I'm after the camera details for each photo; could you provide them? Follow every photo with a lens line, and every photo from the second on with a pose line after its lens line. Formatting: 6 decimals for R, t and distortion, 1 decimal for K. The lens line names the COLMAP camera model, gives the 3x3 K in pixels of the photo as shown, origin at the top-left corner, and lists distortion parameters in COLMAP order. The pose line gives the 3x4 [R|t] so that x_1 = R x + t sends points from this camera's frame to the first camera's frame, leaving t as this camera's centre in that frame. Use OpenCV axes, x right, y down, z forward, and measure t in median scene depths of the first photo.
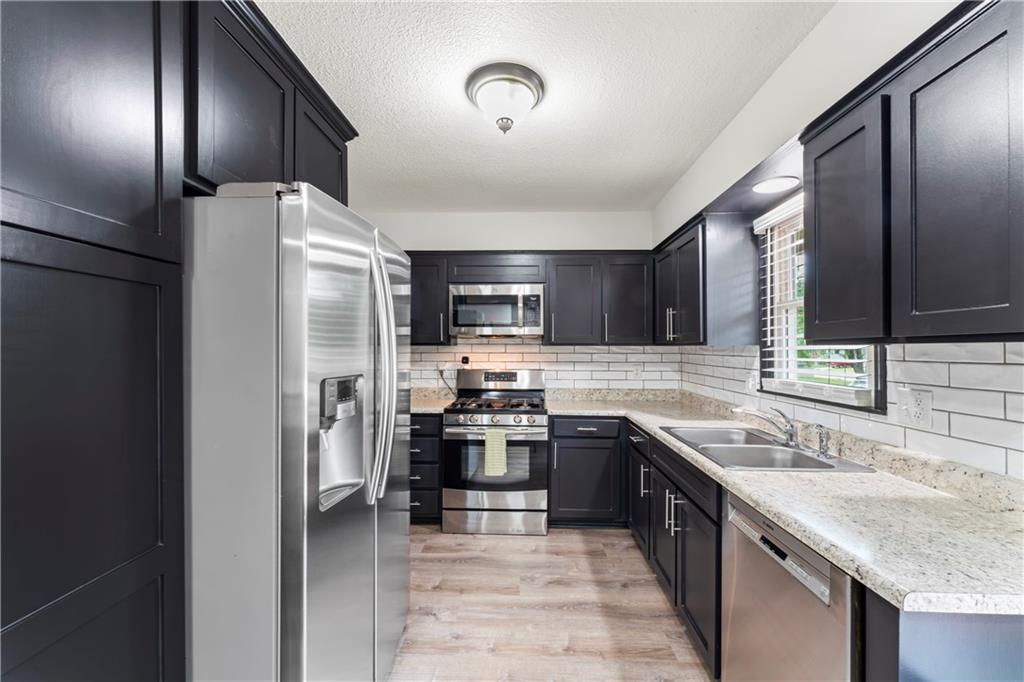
lens RADIAL K [[408.8, 0, 509.7], [0, 408.8, 337.4], [0, 0, 1]] dist [0.000617, -0.000034]
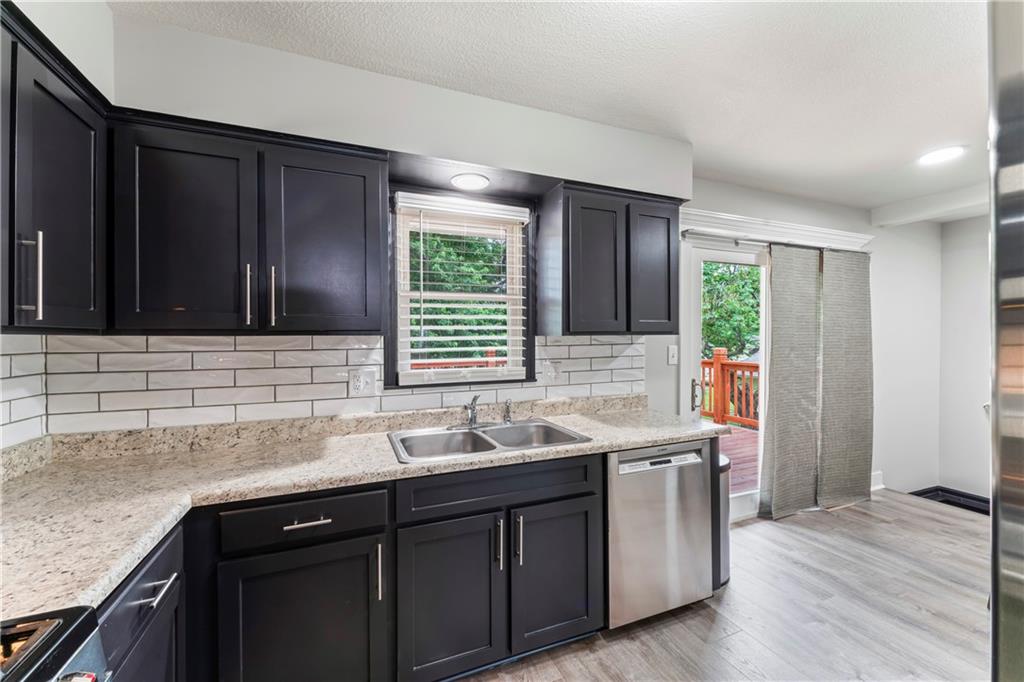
lens RADIAL K [[408.8, 0, 509.7], [0, 408.8, 337.4], [0, 0, 1]] dist [0.000617, -0.000034]
pose [[-0.418503, 0.003438, 0.908209, -0.242816], [-0.017894, 0.999767, -0.012031, 0.024586], [-0.908039, -0.021287, -0.418344, 0.965775]]
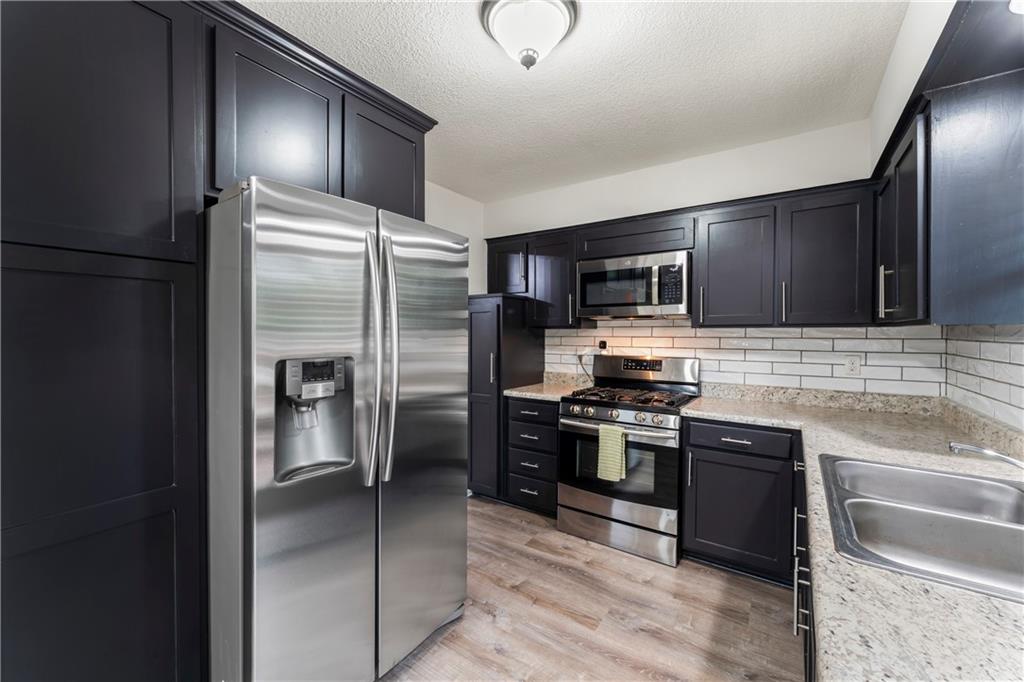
lens RADIAL K [[404.4, 0, 505.5], [0, 404.4, 329.2], [0, 0, 1]] dist [0.000020, -0.000029]
pose [[0.843223, -0.005941, -0.537532, 0.250816], [0.016125, 0.999769, 0.014245, 0.007101], [0.537323, -0.020680, 0.843123, 0.183130]]
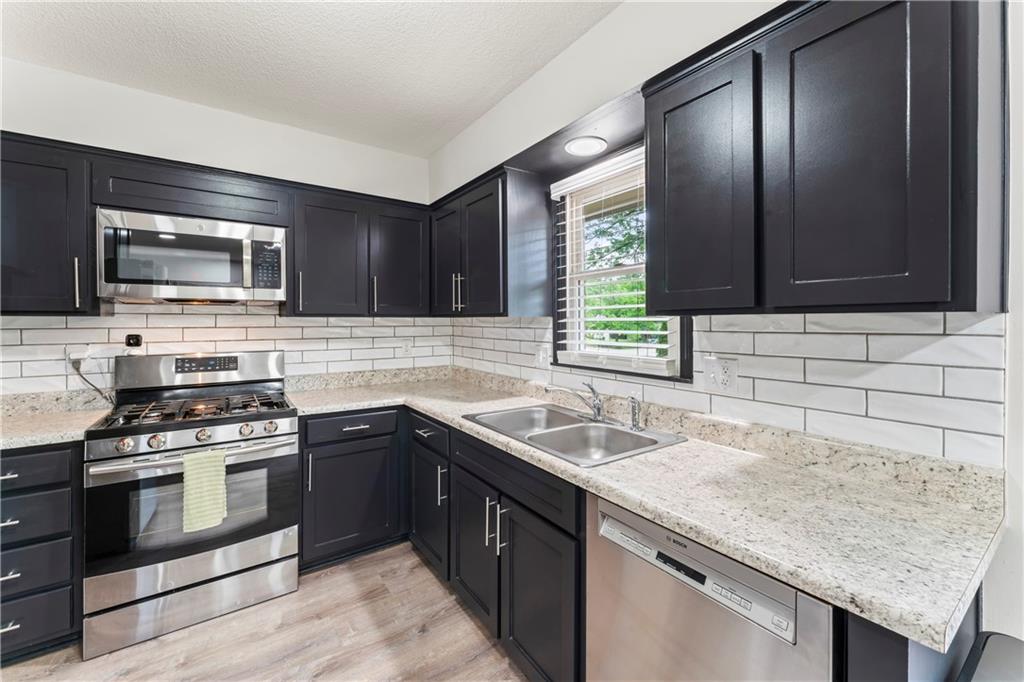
lens RADIAL K [[414.3, 0, 512.0], [0, 414.3, 319.9], [0, 0, 1]] dist [0.000184, -0.000286]
pose [[0.794710, -0.000767, 0.606989, -0.048526], [-0.014396, 0.999694, 0.020110, 0.007391], [-0.606819, -0.024720, 0.794455, 0.246770]]
